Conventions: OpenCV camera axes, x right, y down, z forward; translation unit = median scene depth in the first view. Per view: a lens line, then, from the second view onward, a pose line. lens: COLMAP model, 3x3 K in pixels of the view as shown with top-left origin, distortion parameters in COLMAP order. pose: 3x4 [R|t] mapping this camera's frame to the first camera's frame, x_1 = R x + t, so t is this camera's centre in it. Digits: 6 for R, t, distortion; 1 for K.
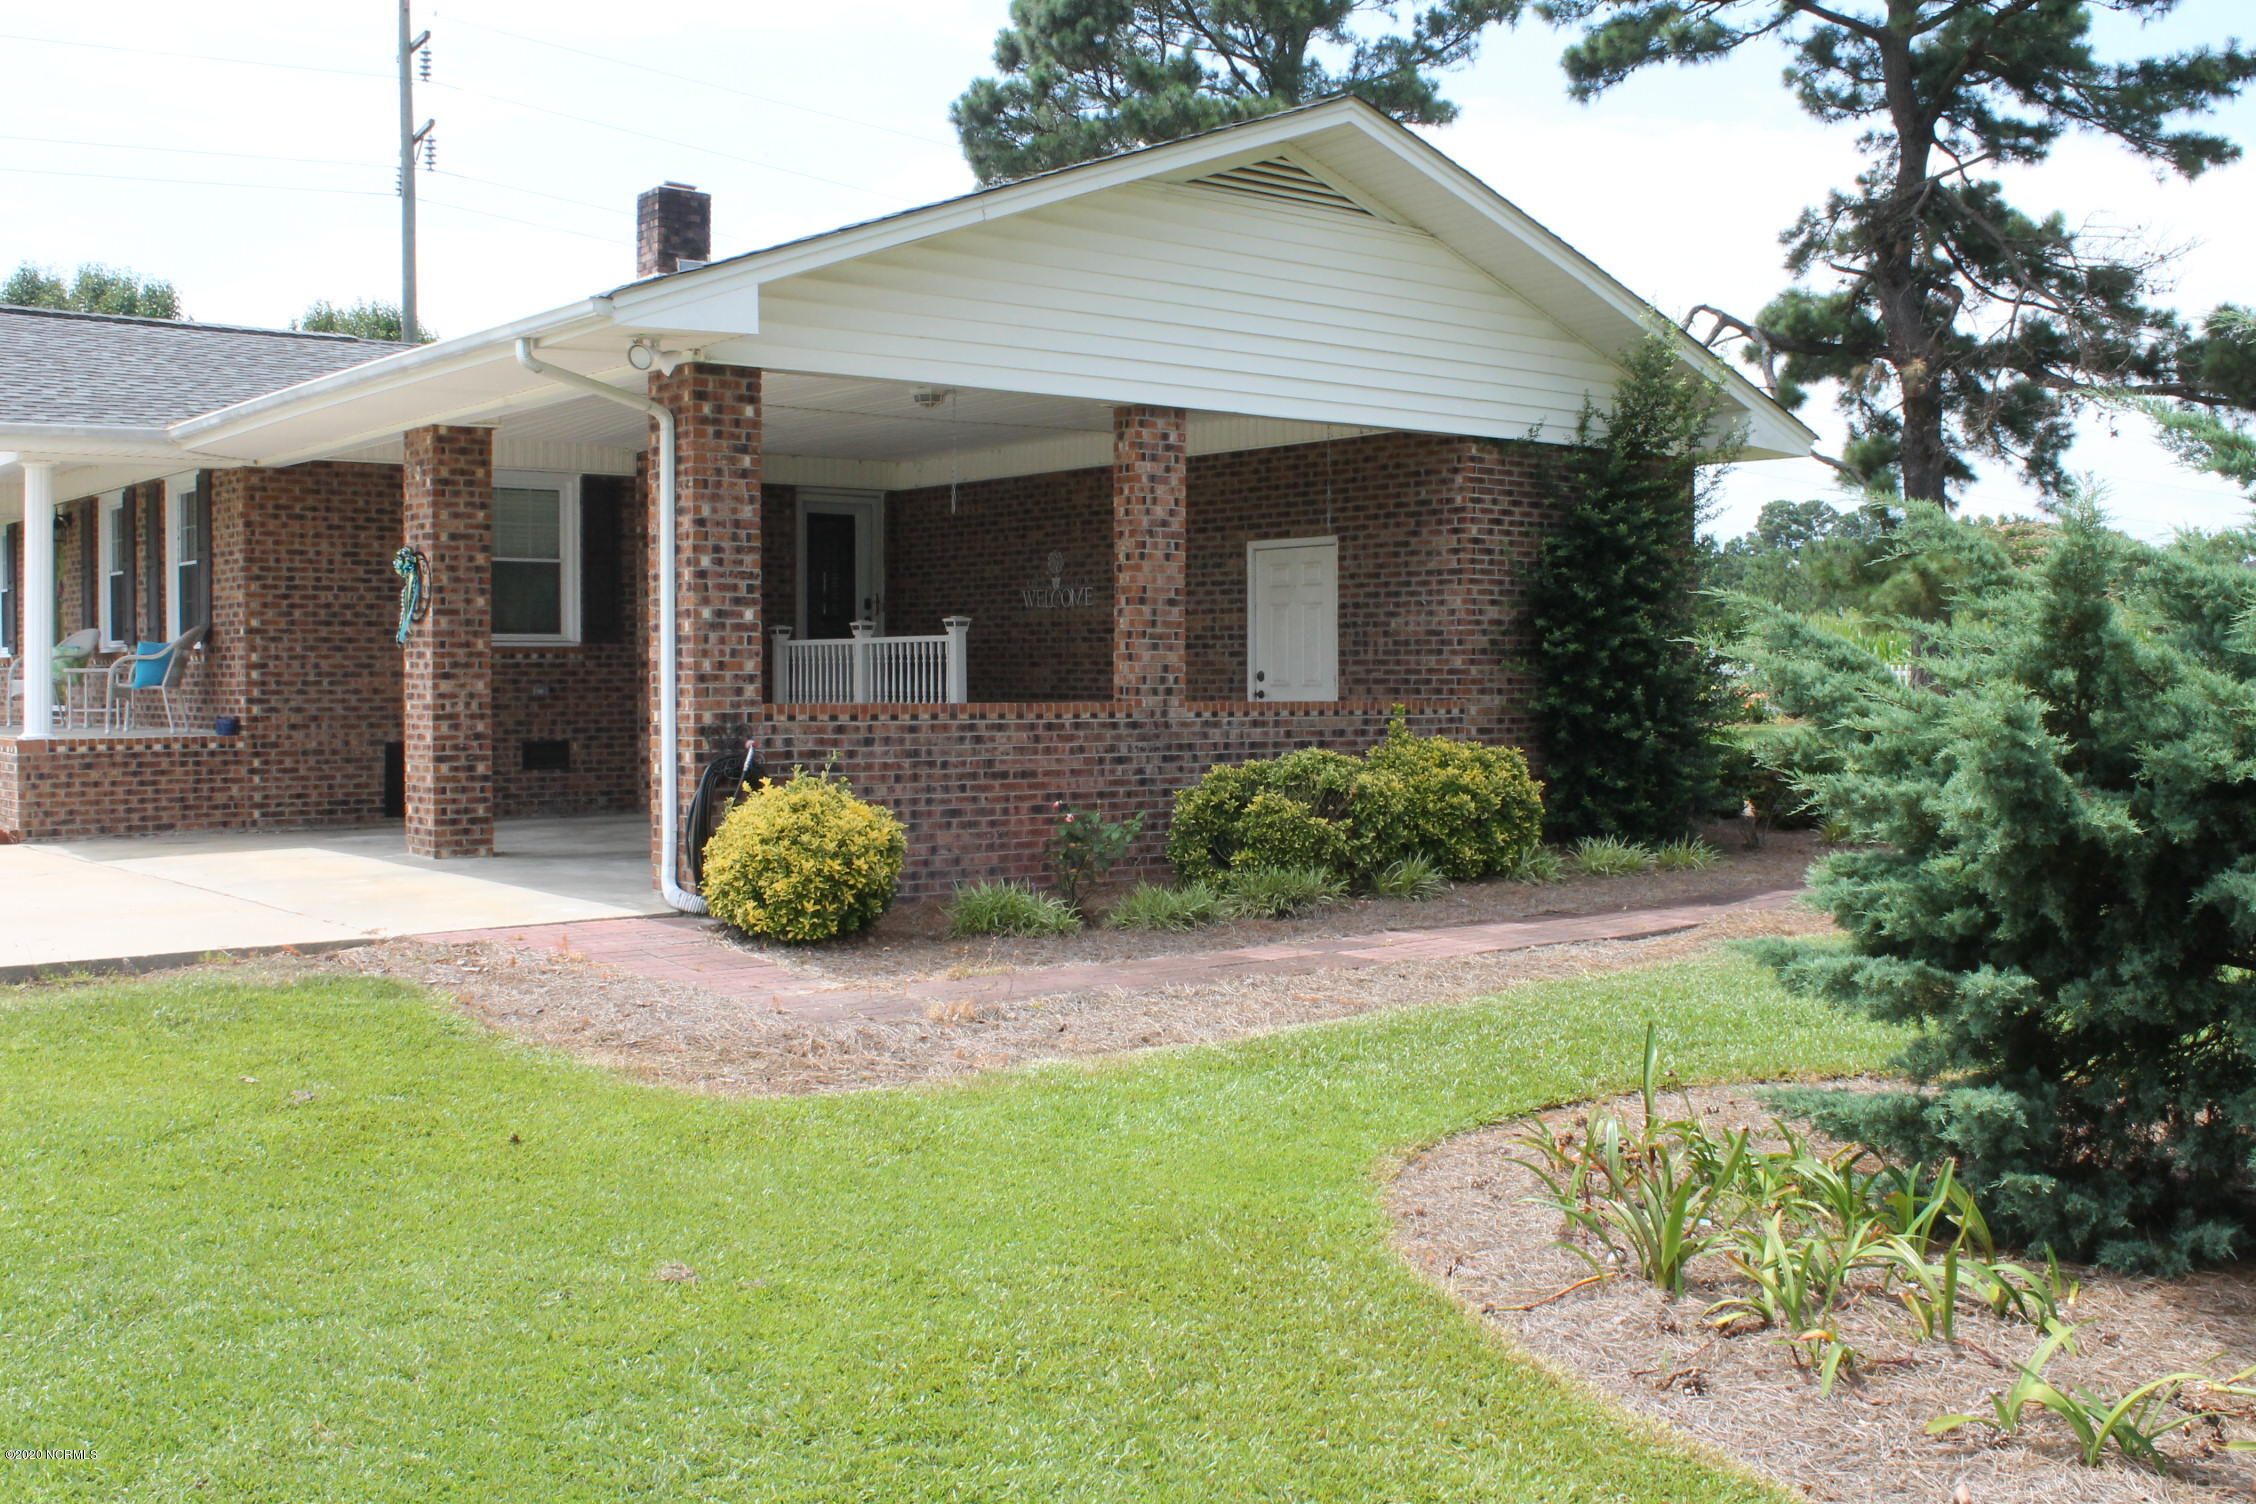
lens RADIAL K [[2210.6, 0, 1128.0], [0, 2210.6, 752.0], [0, 0, 1]] dist [-0.070552, -0.003939]
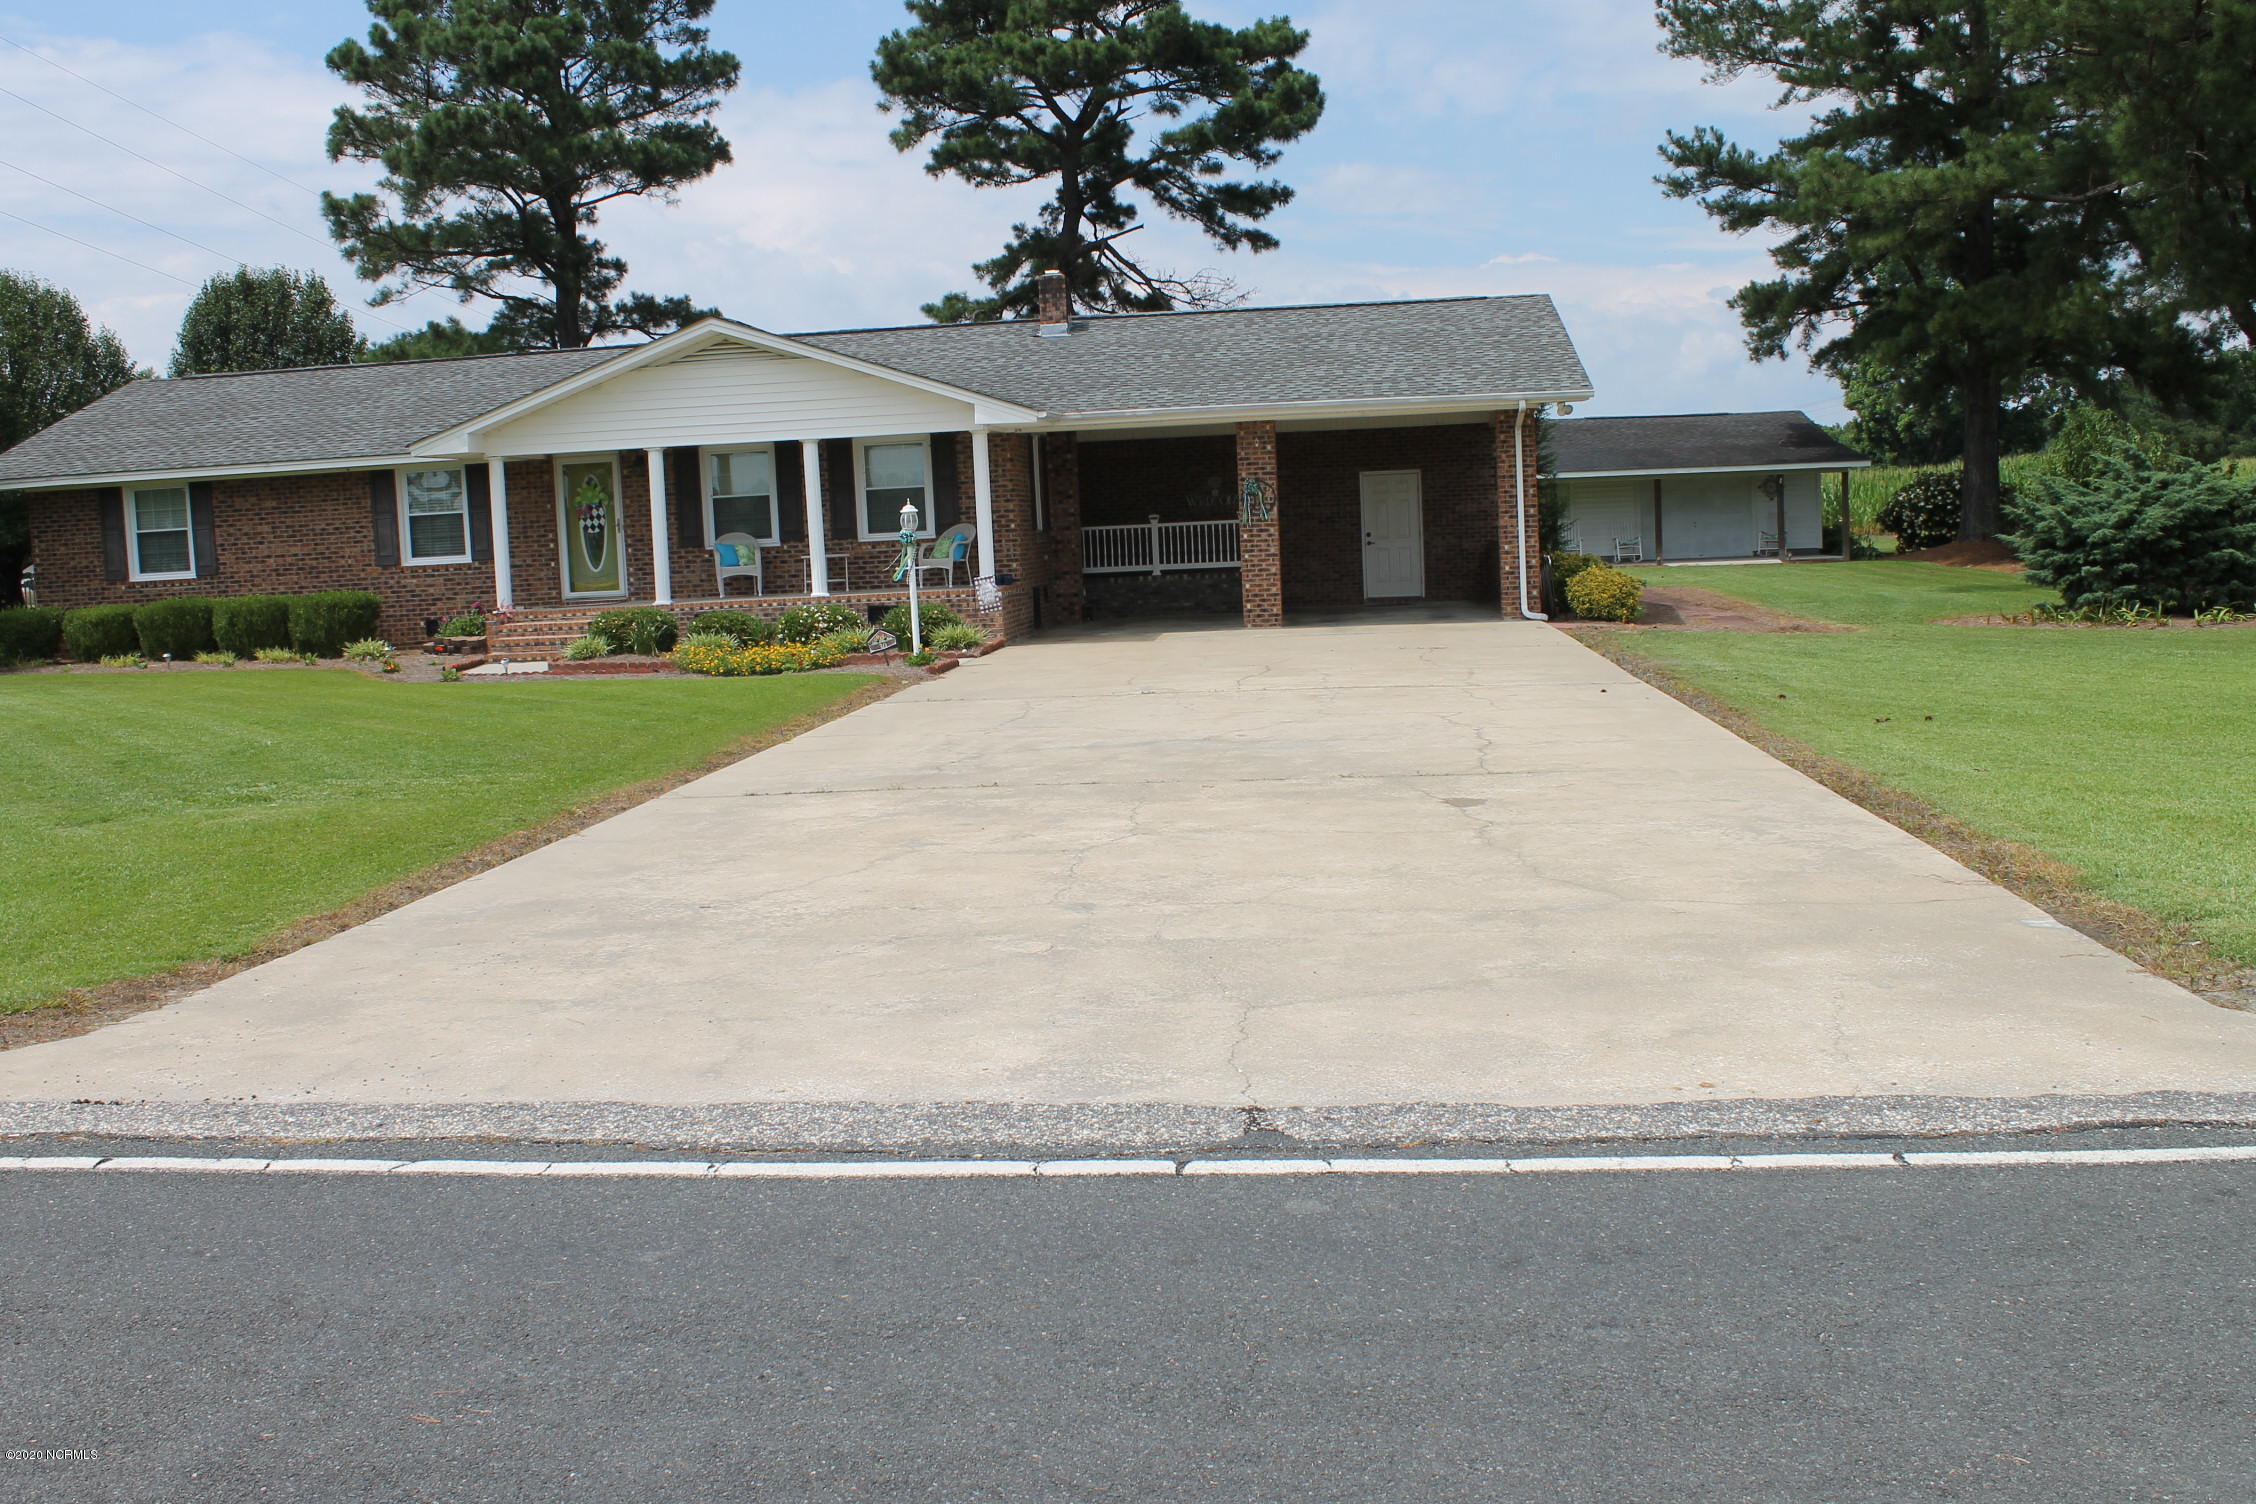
lens RADIAL K [[2104.8, 0, 1128.0], [0, 2104.8, 752.0], [0, 0, 1]] dist [-0.151416, 0.142875]
pose [[0.705327, -0.103064, 0.701350, -0.938834], [0.067890, 0.994648, 0.077889, 0.000318], [-0.705624, -0.007323, 0.708549, -0.163996]]
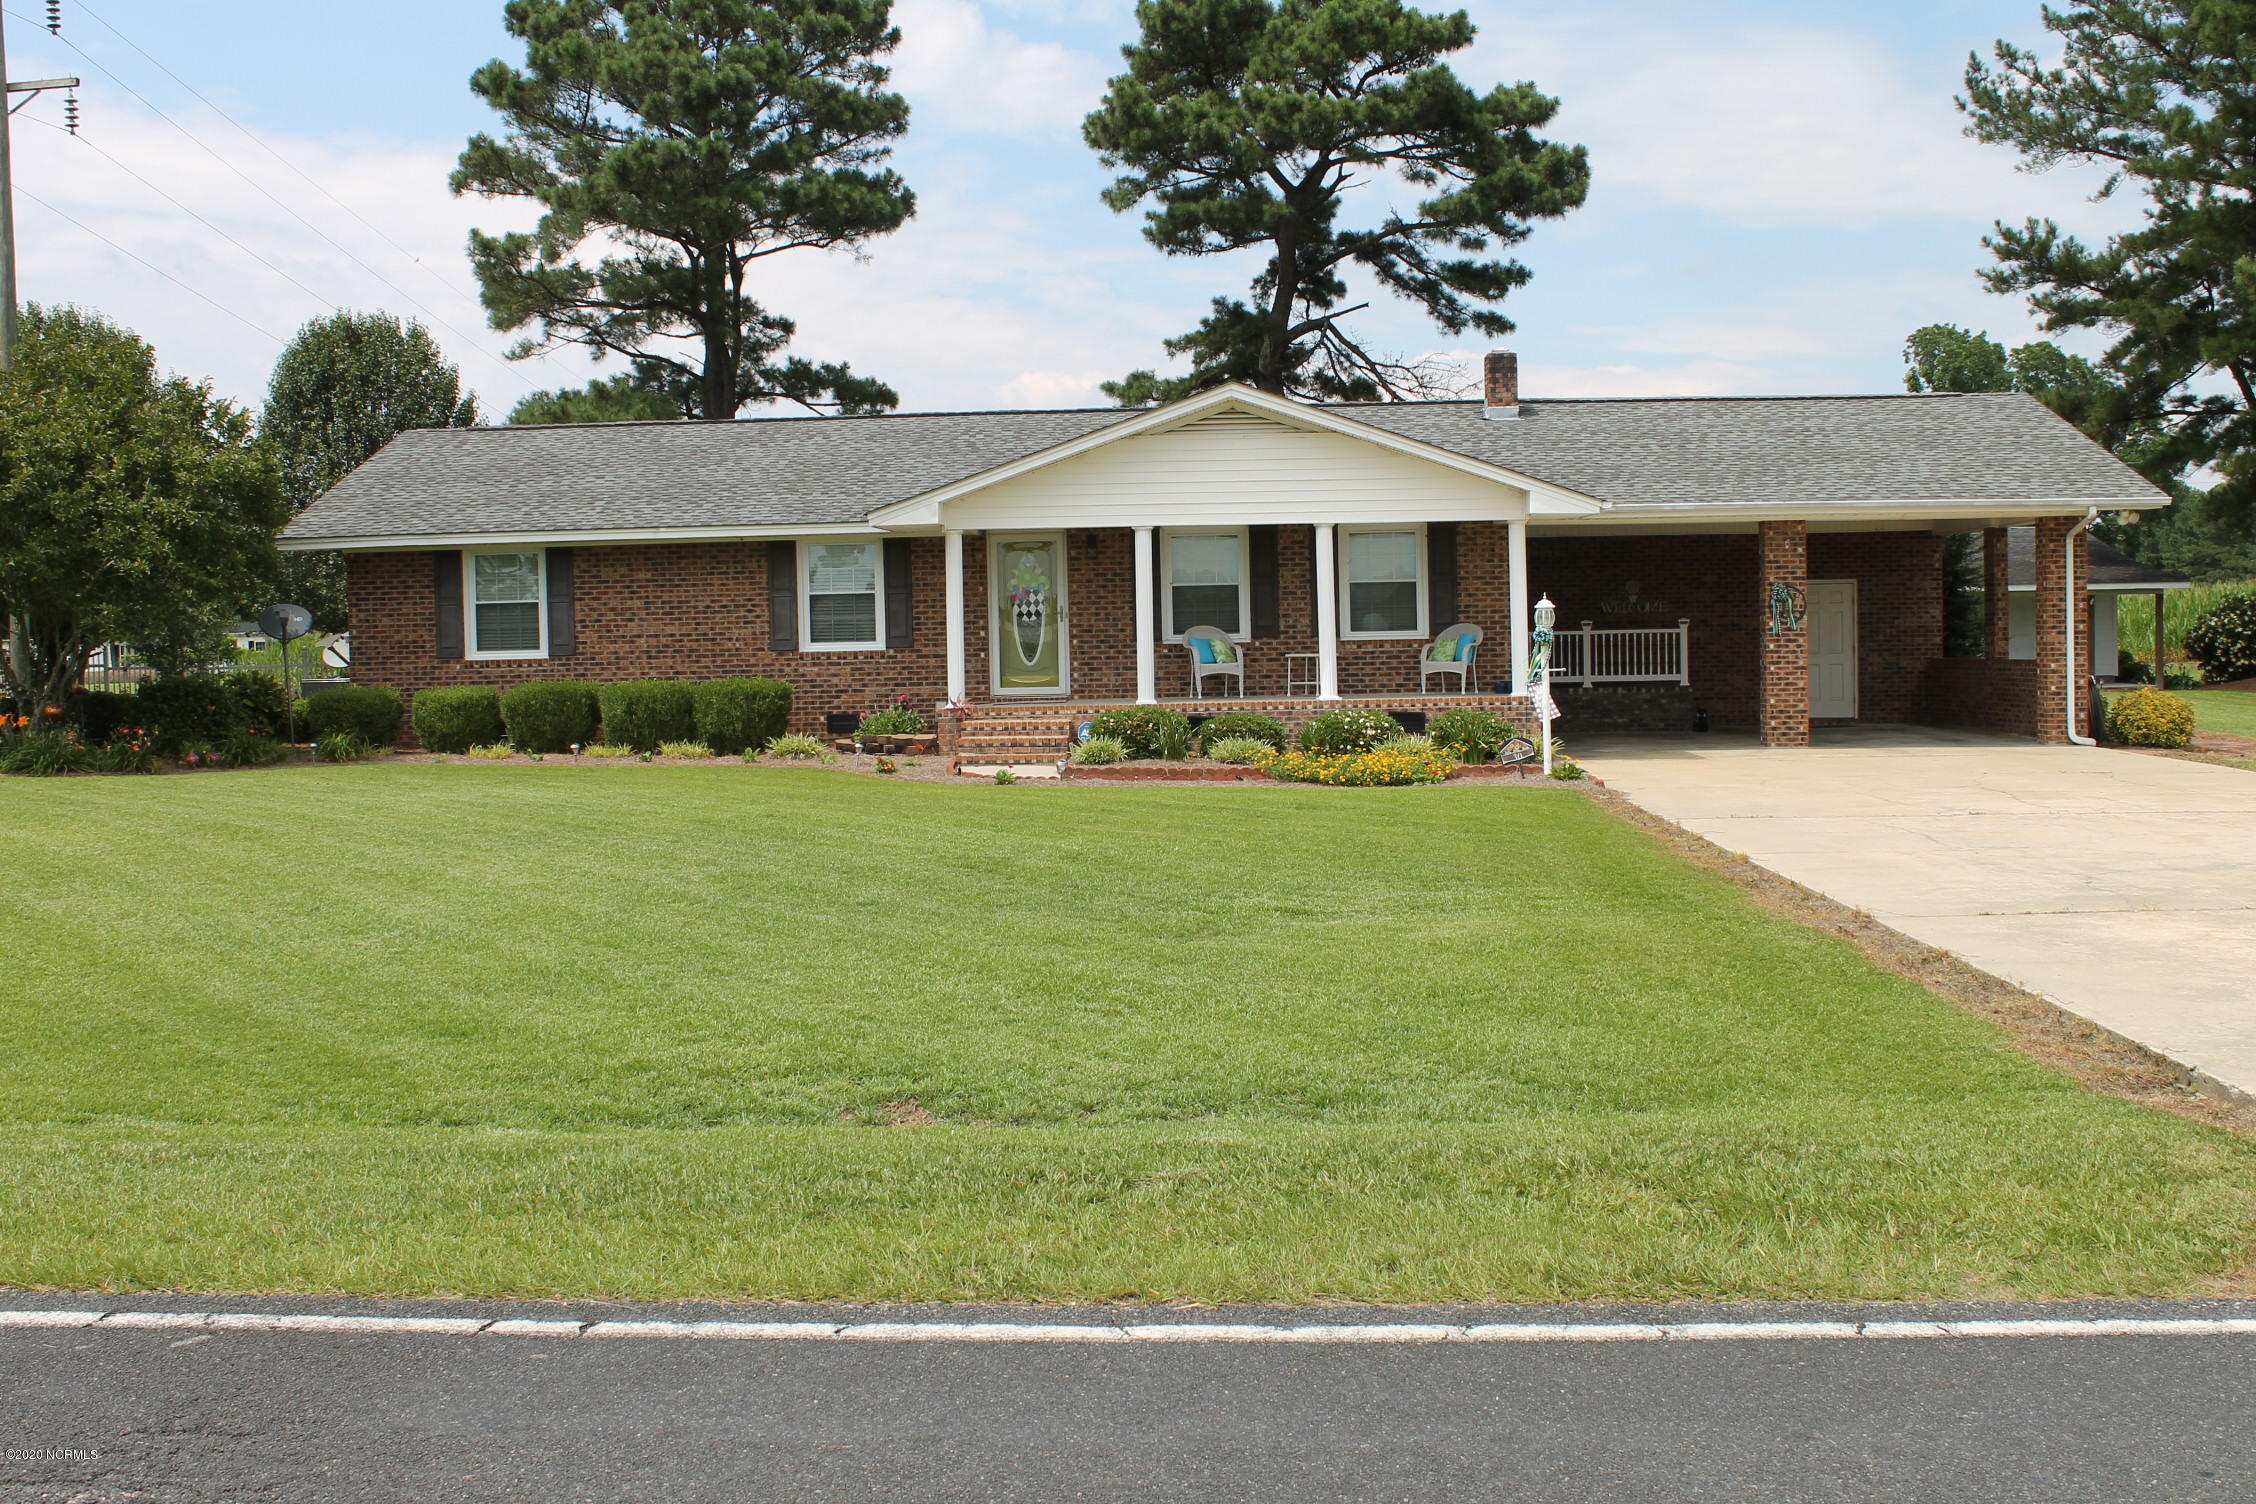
lens RADIAL K [[2335.7, 0, 1128.0], [0, 2335.7, 752.0], [0, 0, 1]] dist [-0.137294, 0.142283]
pose [[0.670901, -0.045705, 0.740137, -1.121230], [0.043877, 0.998797, 0.021904, -0.008871], [-0.740248, 0.017780, 0.672099, 0.044780]]
